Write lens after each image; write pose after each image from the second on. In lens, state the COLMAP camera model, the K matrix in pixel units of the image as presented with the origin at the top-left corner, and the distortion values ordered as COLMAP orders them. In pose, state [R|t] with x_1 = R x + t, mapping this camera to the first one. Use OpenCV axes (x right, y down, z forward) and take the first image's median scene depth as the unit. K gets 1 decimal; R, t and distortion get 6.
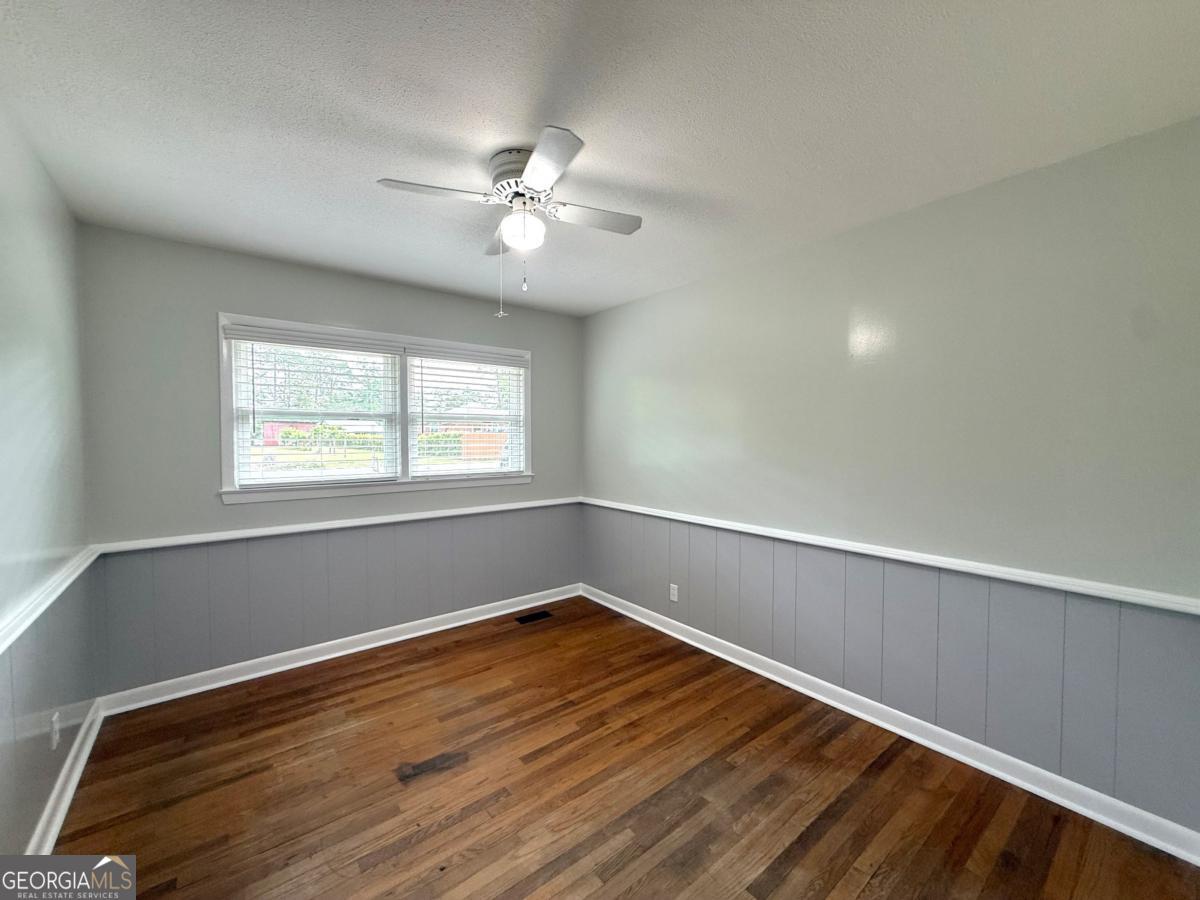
lens RADIAL K [[476.5, 0, 595.7], [0, 476.5, 449.4], [0, 0, 1]] dist [0.000693, -0.000052]
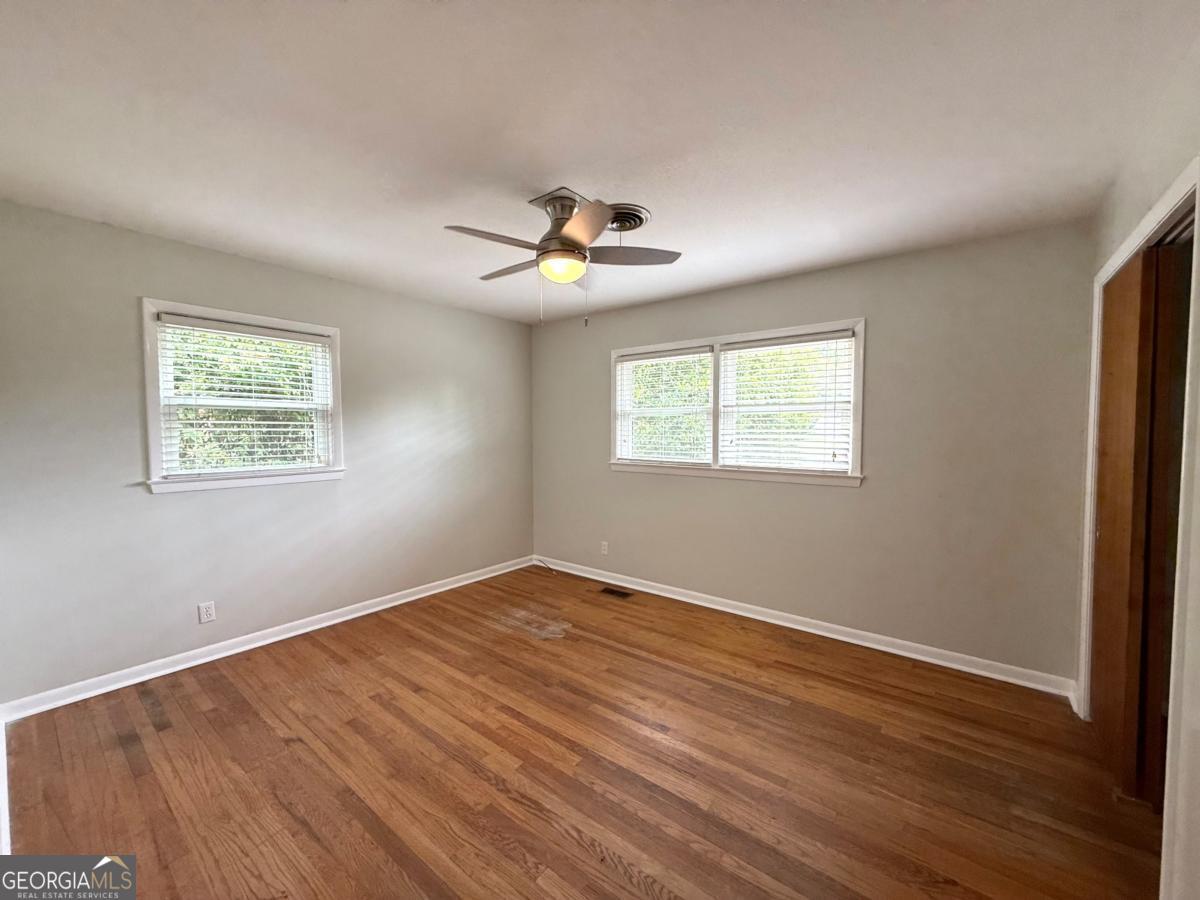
lens RADIAL K [[476.5, 0, 595.7], [0, 476.5, 449.4], [0, 0, 1]] dist [0.000693, -0.000052]
pose [[0.230155, 0.042700, -0.972217, 0.601307], [-0.032090, 0.998827, 0.036272, -0.007137], [0.972625, 0.022851, 0.231255, 0.480995]]
